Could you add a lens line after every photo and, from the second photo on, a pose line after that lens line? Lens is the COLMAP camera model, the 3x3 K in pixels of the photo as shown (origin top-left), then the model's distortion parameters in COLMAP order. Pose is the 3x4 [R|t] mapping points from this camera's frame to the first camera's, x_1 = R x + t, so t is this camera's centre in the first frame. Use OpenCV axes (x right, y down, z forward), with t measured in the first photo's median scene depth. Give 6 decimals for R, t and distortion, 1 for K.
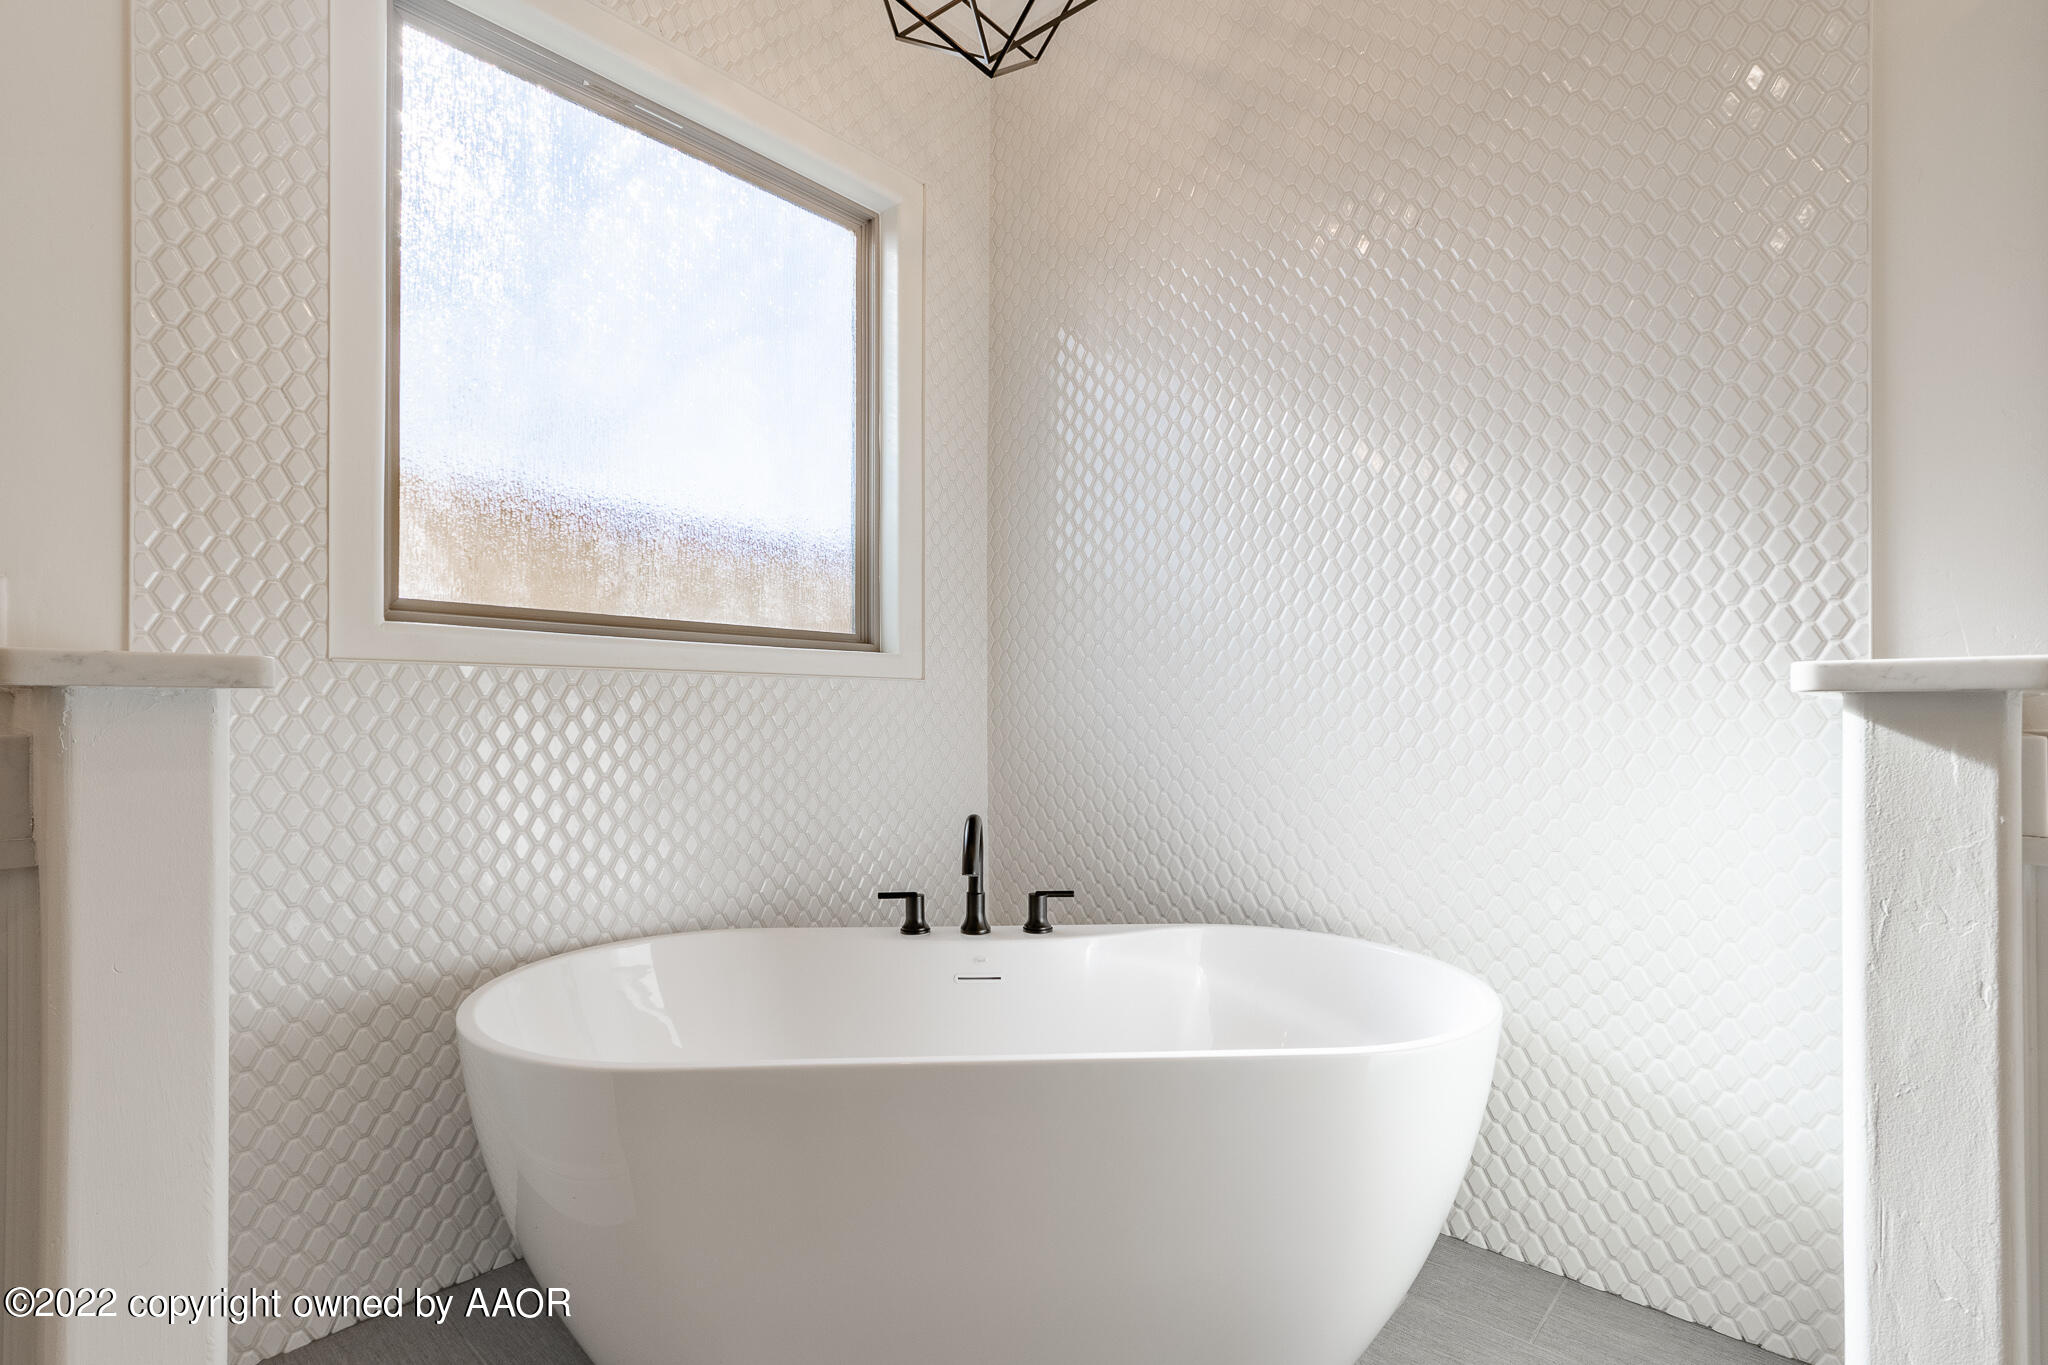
lens RADIAL K [[994.2, 0, 989.5], [0, 994.2, 712.6], [0, 0, 1]] dist [-0.004995, -0.000128]
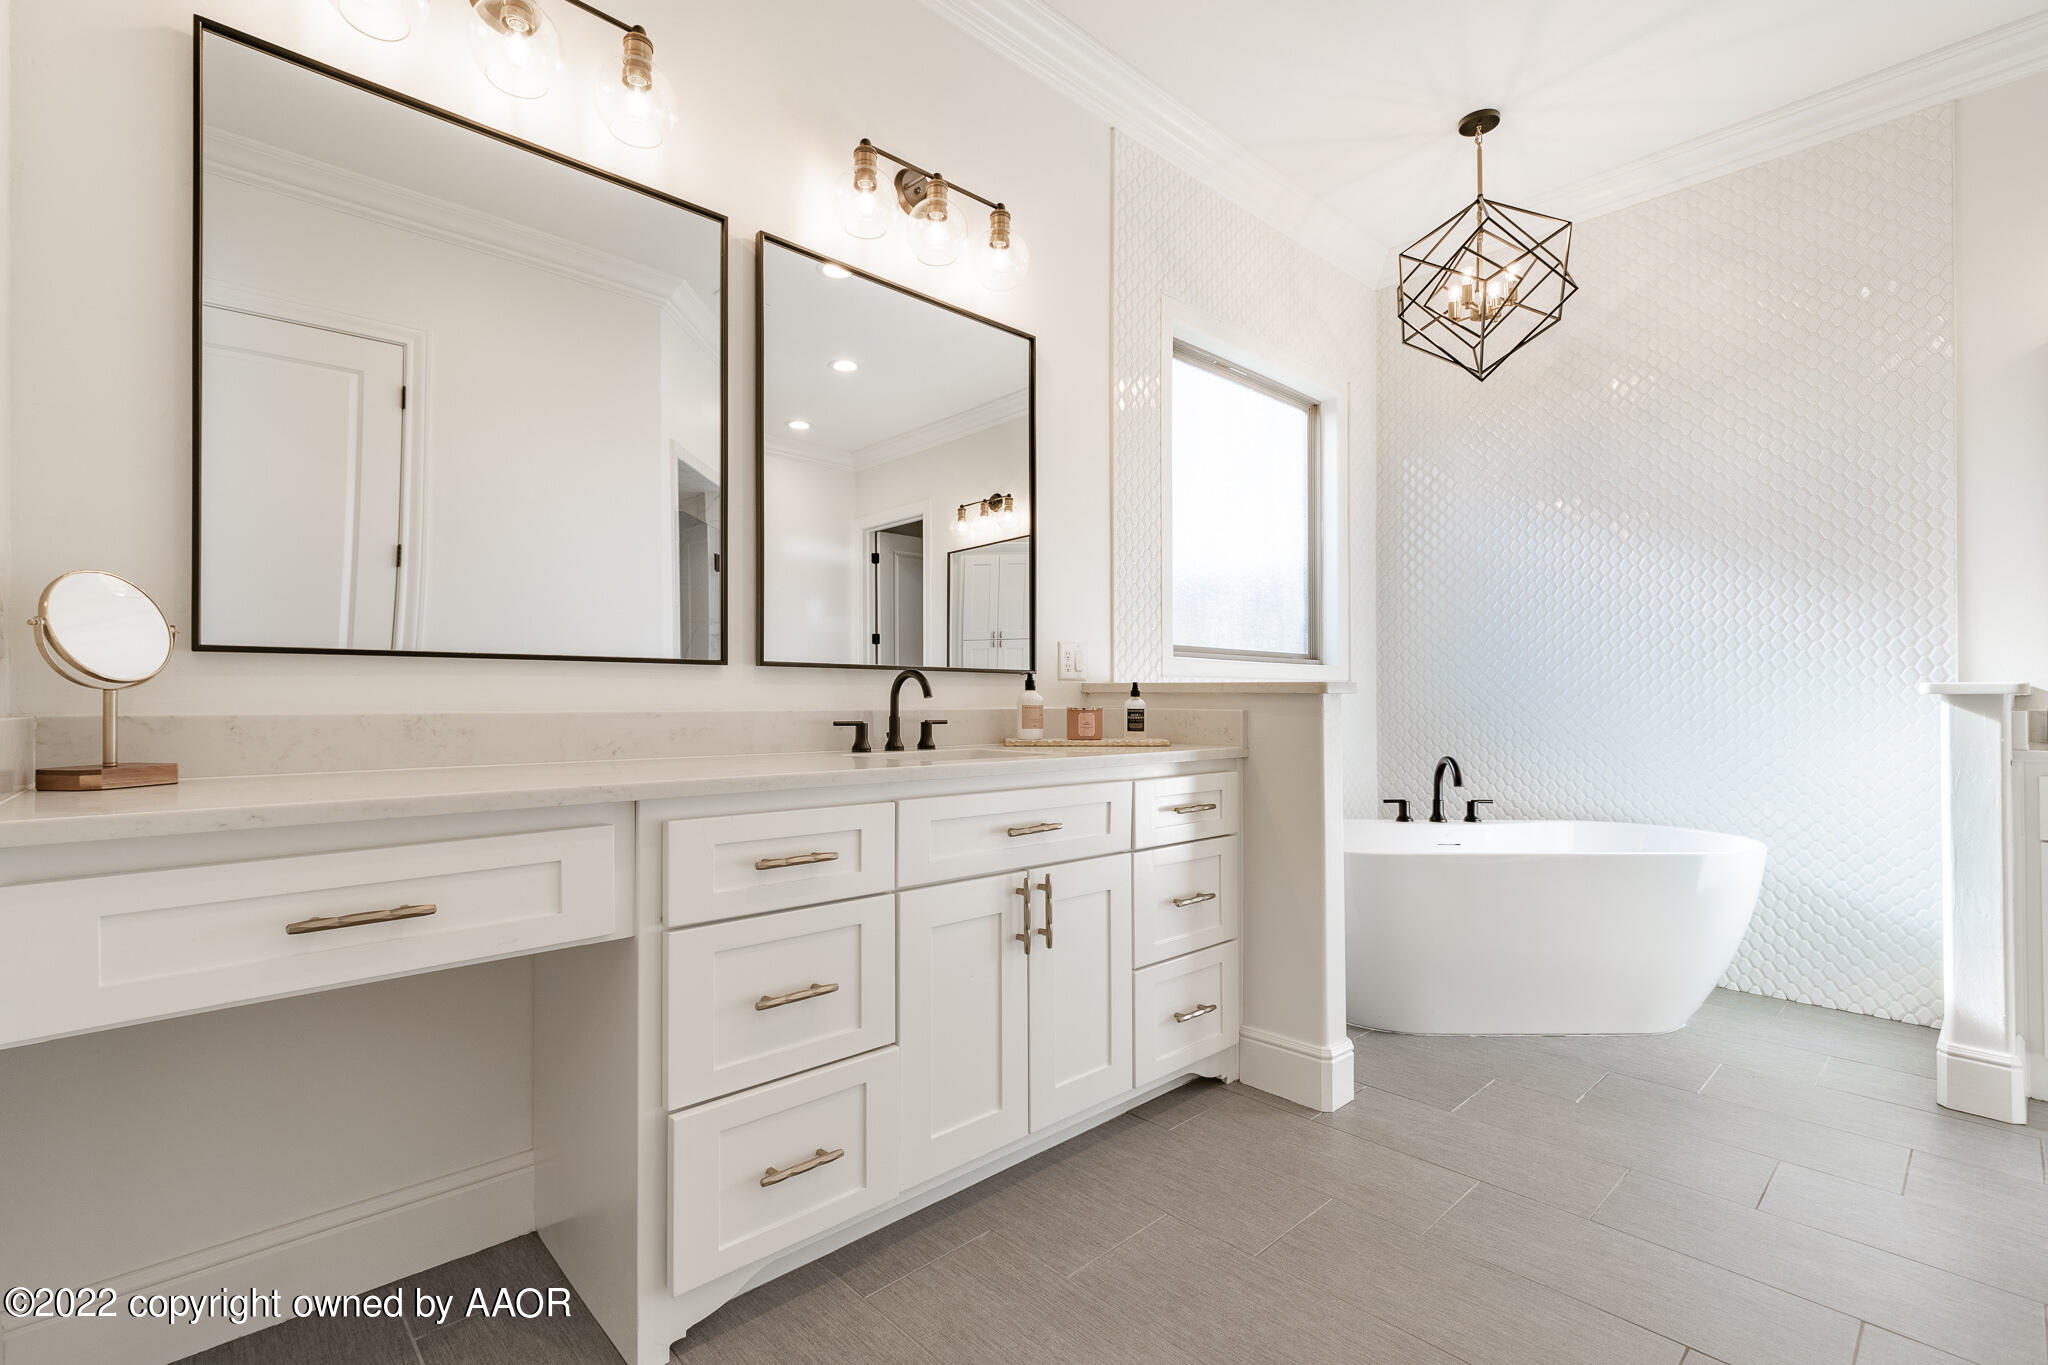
lens RADIAL K [[918.7, 0, 1026.9], [0, 918.7, 694.6], [0, 0, 1]] dist [-0.000936, -0.000790]
pose [[0.997584, -0.003194, -0.069392, -0.737449], [0.002999, 0.999991, -0.002920, -0.012057], [0.069400, 0.002705, 0.997585, -0.842222]]
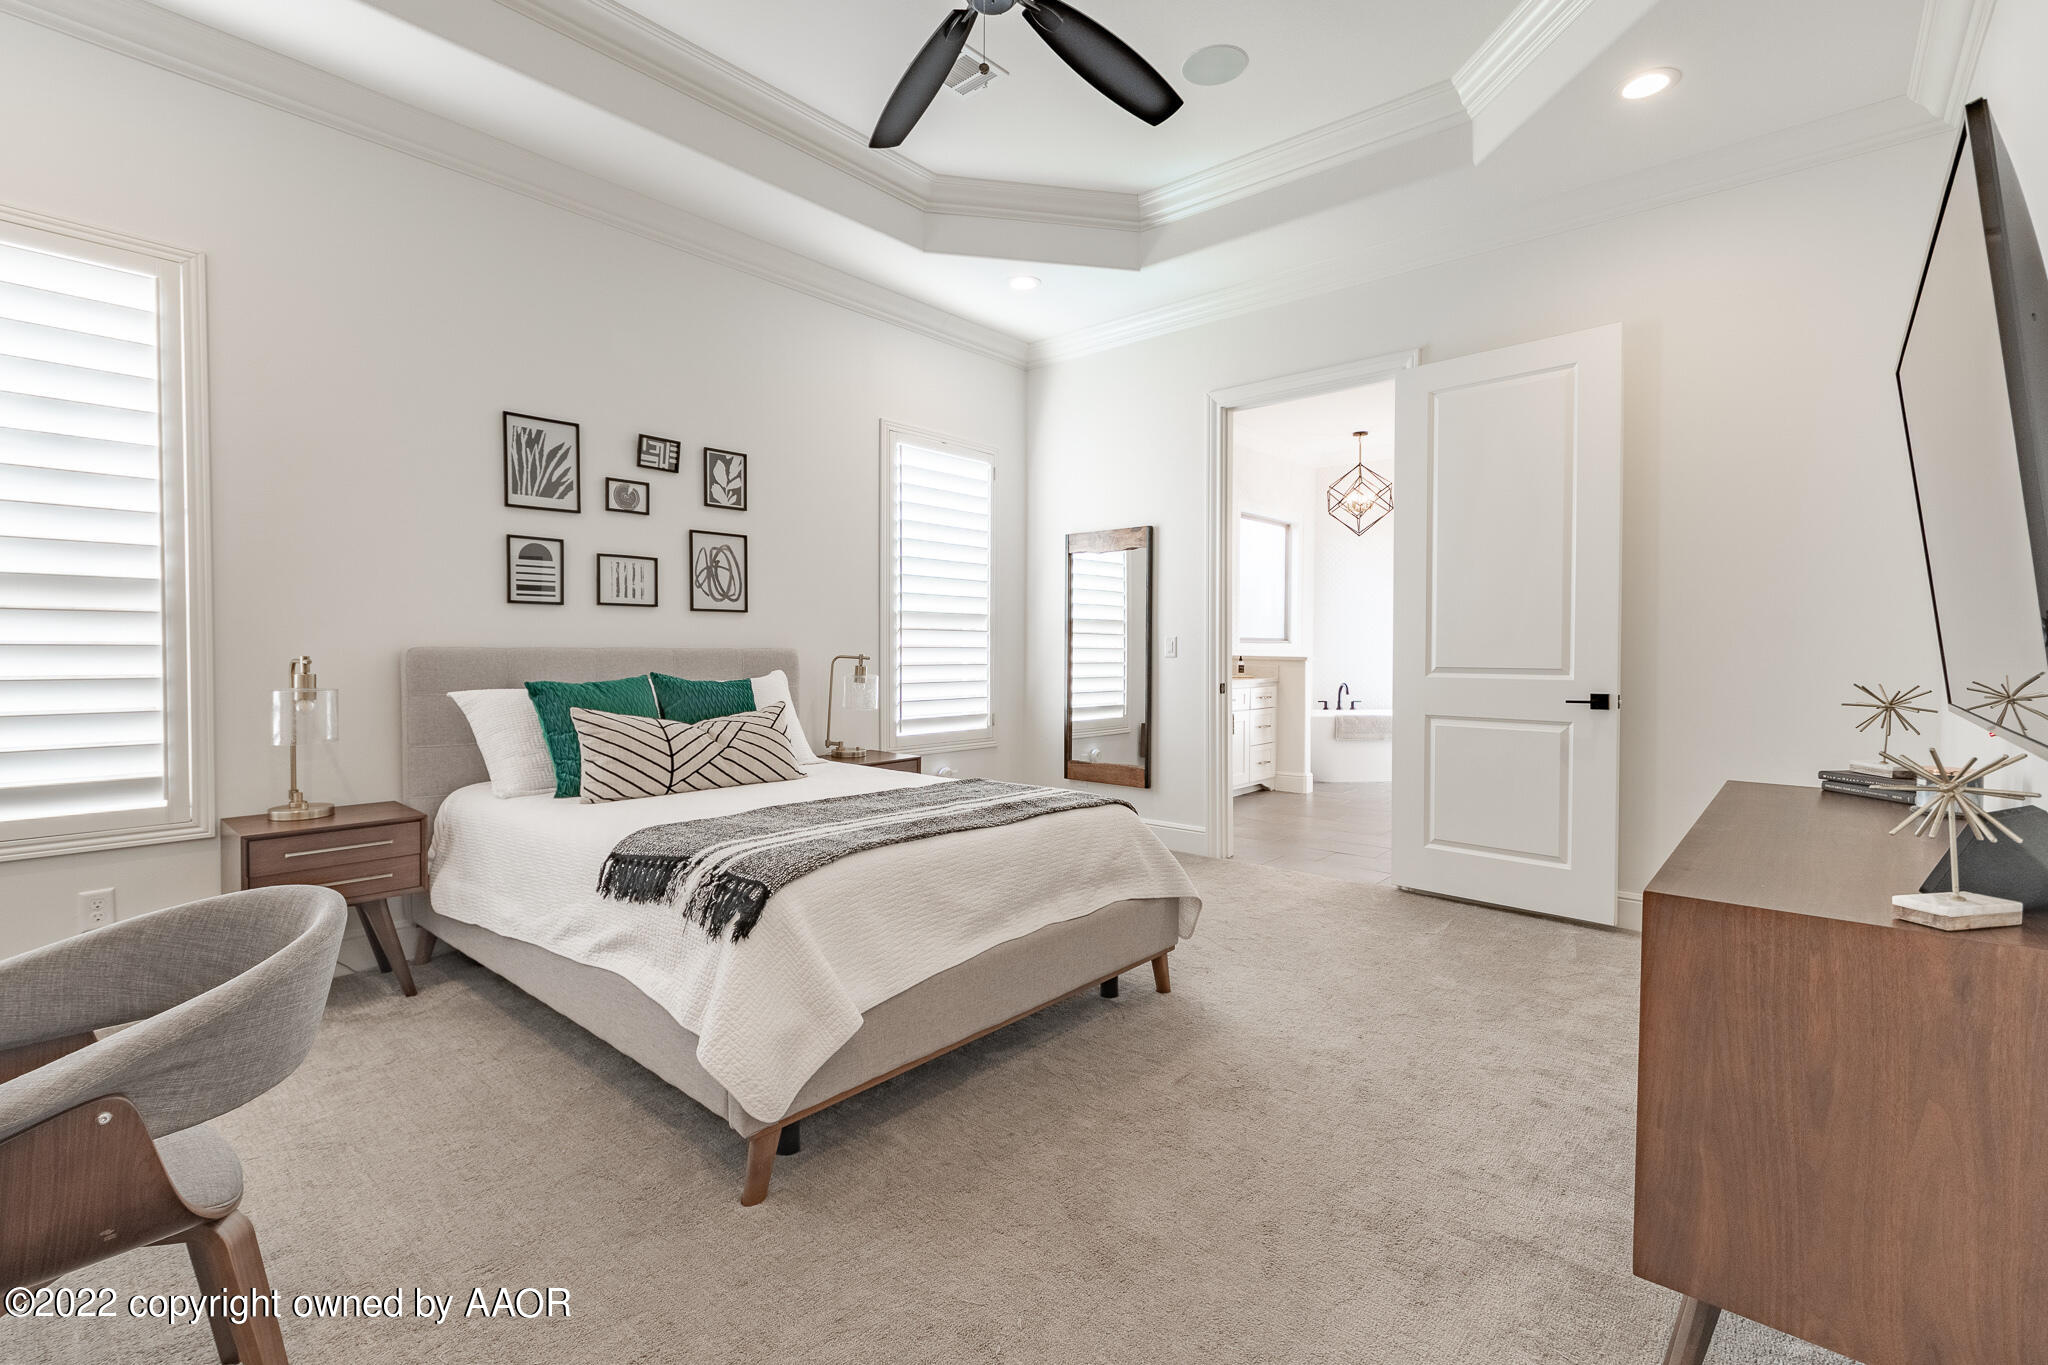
lens RADIAL K [[918.7, 0, 1020.6], [0, 918.7, 672.5], [0, 0, 1]] dist [-0.000936, -0.000790]
pose [[0.999770, 0.001723, 0.021364, -1.747948], [-0.002449, 0.999420, 0.033977, -0.097457], [-0.021293, -0.034022, 0.999194, -3.526701]]
